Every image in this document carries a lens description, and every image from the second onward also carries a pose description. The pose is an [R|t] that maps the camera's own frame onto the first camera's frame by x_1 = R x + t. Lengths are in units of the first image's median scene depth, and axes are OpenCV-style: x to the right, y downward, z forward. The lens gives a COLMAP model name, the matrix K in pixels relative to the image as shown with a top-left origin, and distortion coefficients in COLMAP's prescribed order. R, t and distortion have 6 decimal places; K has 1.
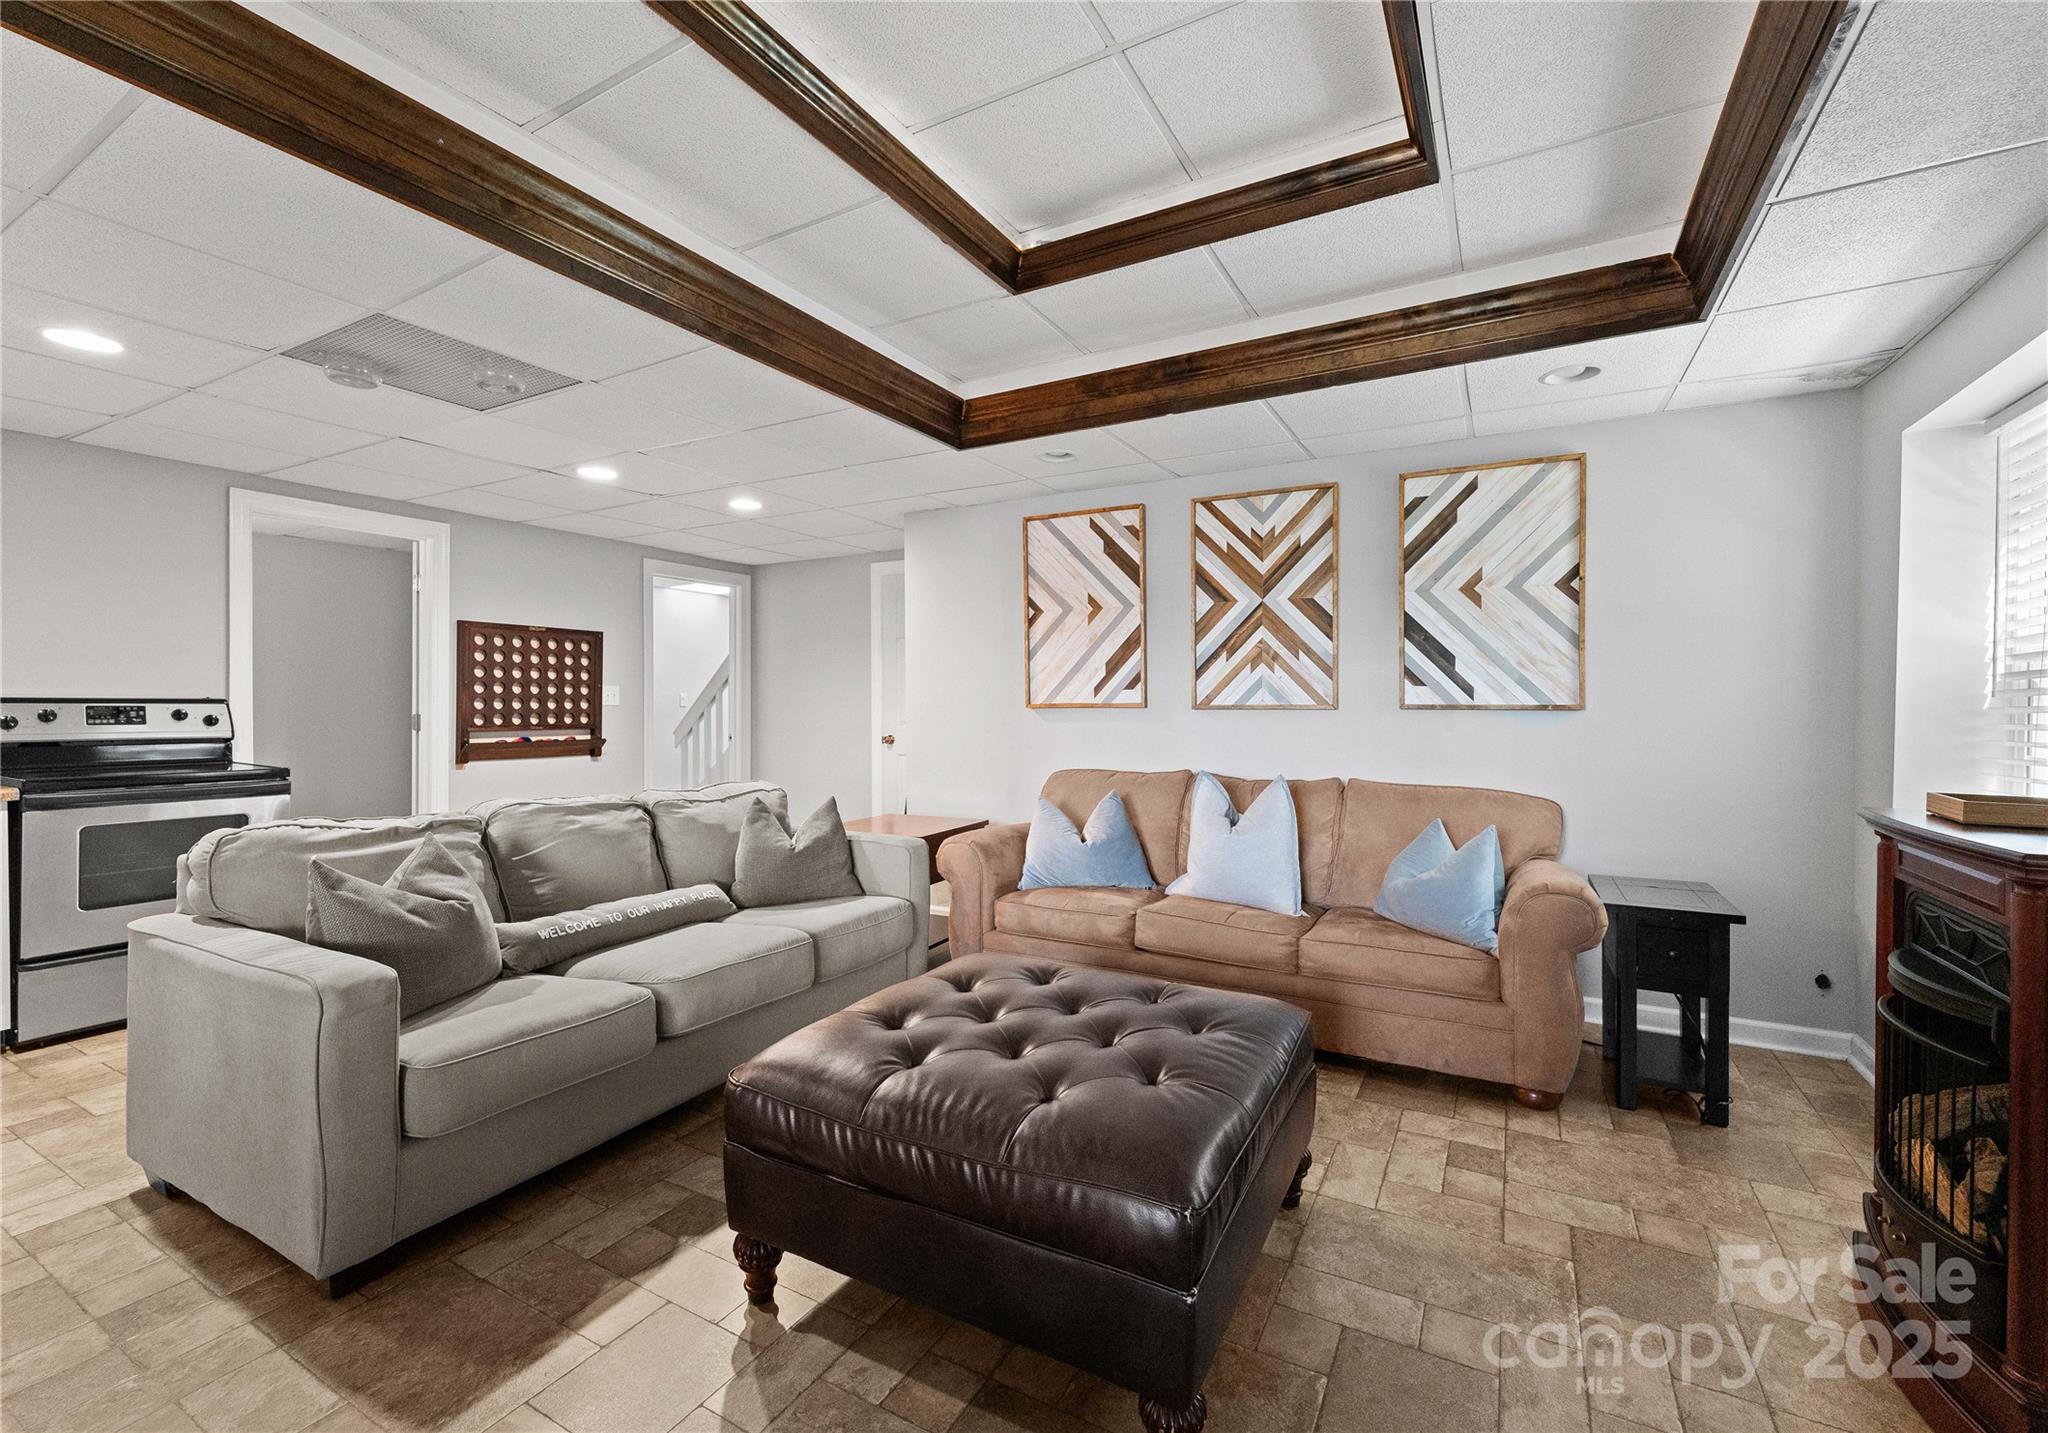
lens RADIAL K [[882.4, 0, 1023.2], [0, 882.4, 713.1], [0, 0, 1]] dist [-0.000118, 0.001091]
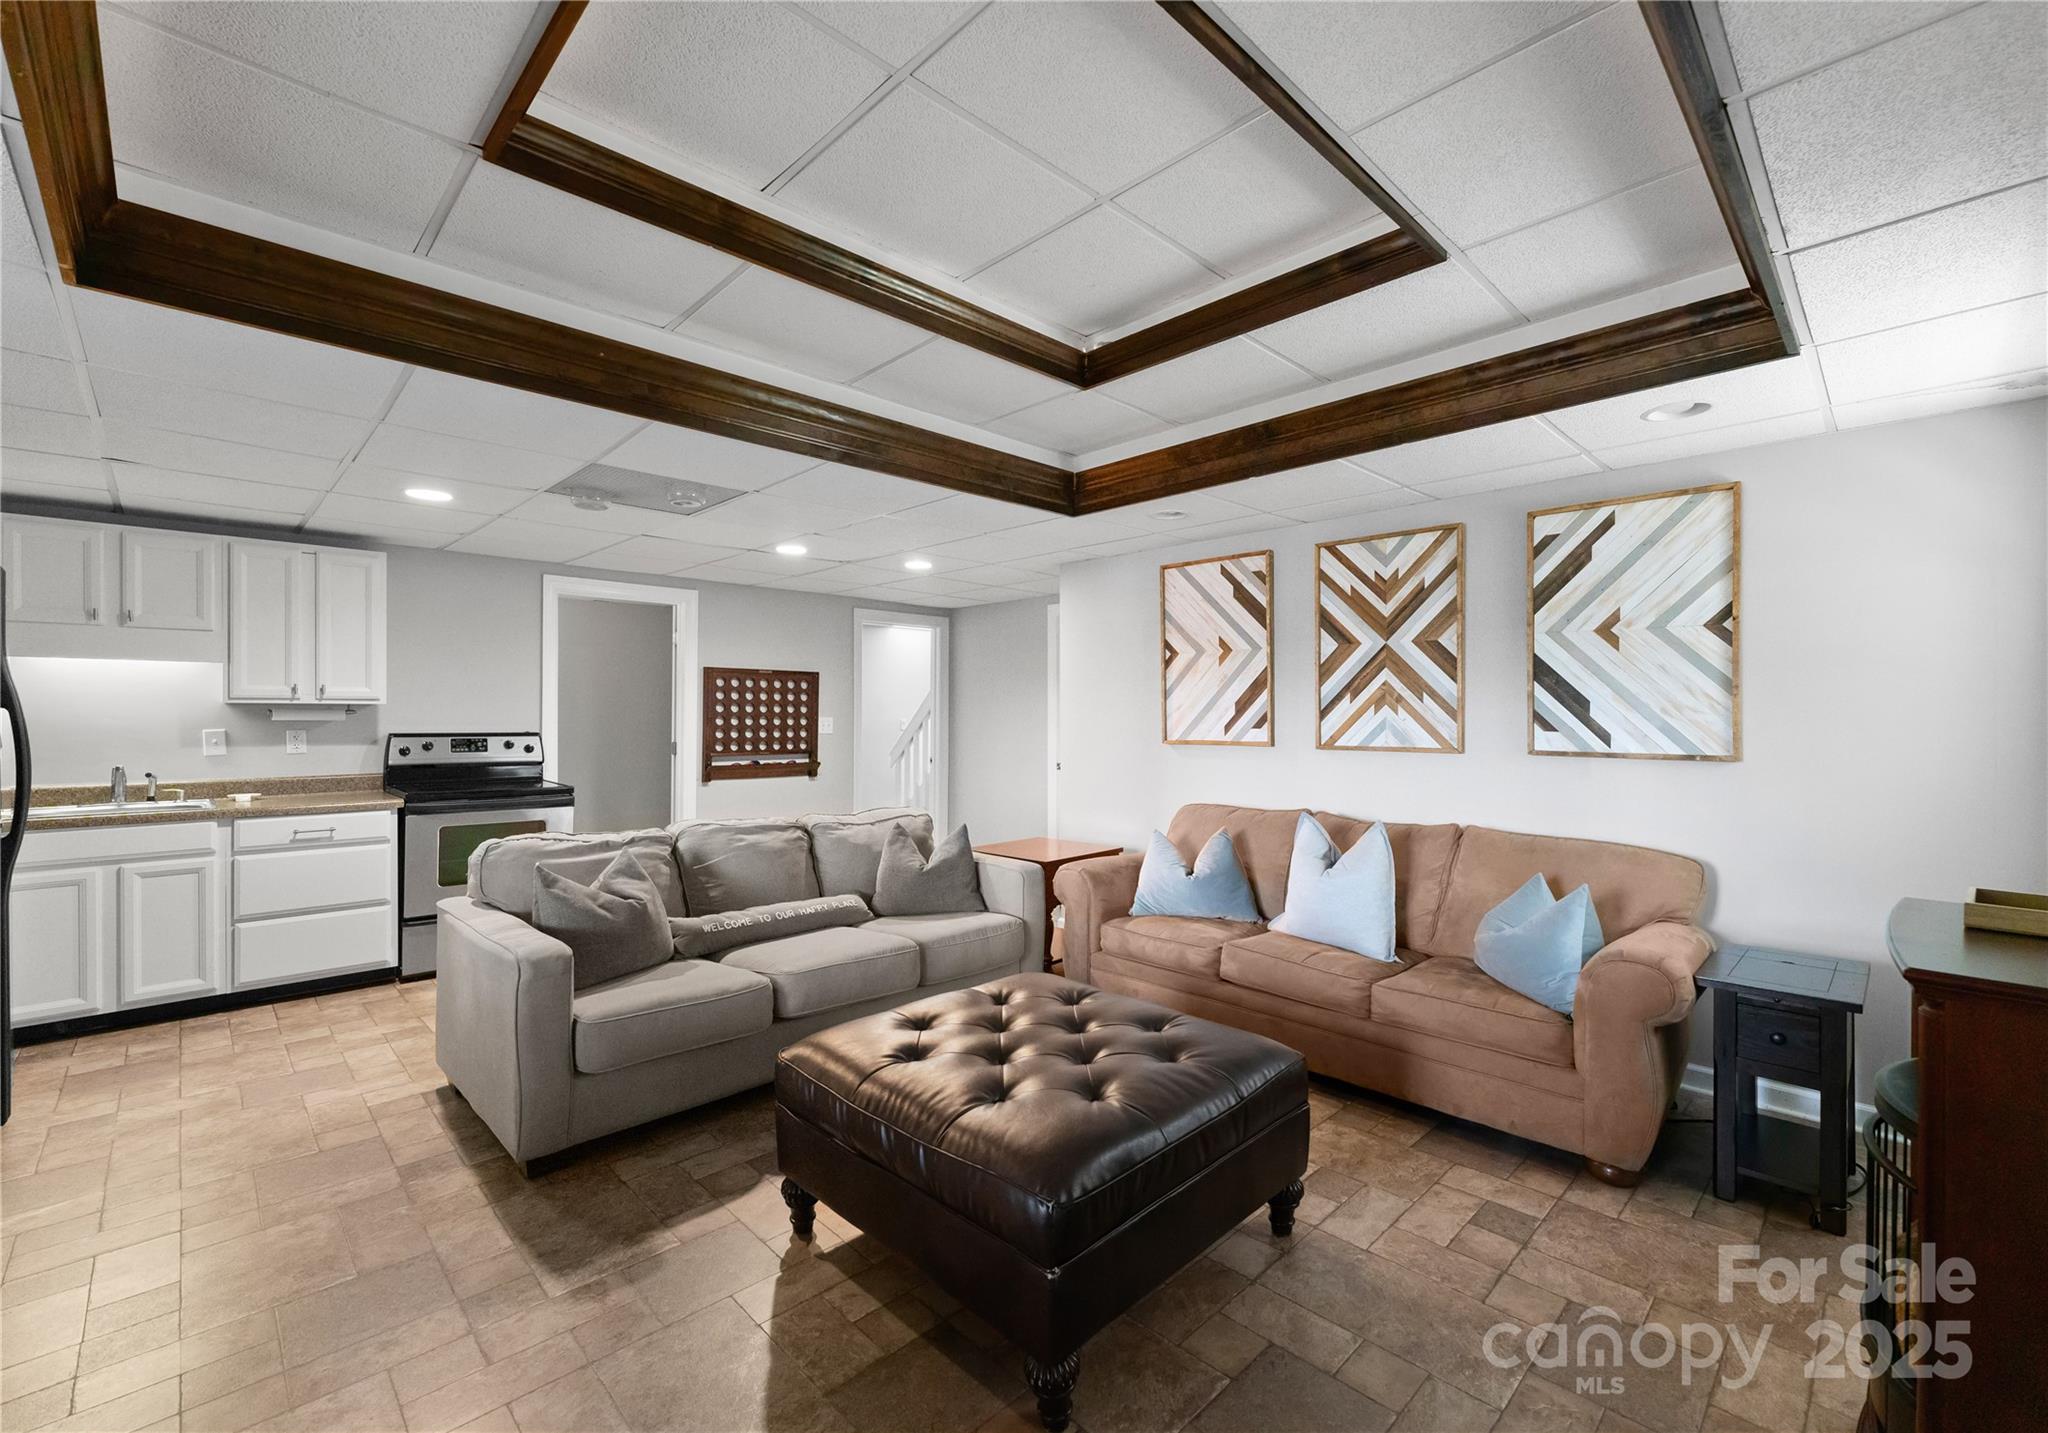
lens RADIAL K [[882.4, 0, 1071.6], [0, 882.4, 716.5], [0, 0, 1]] dist [-0.000118, 0.001091]
pose [[0.963447, 0.008836, -0.267752, 0.246921], [-0.009666, 0.999952, -0.001781, -0.048547], [0.267724, 0.004304, 0.963486, -0.077562]]
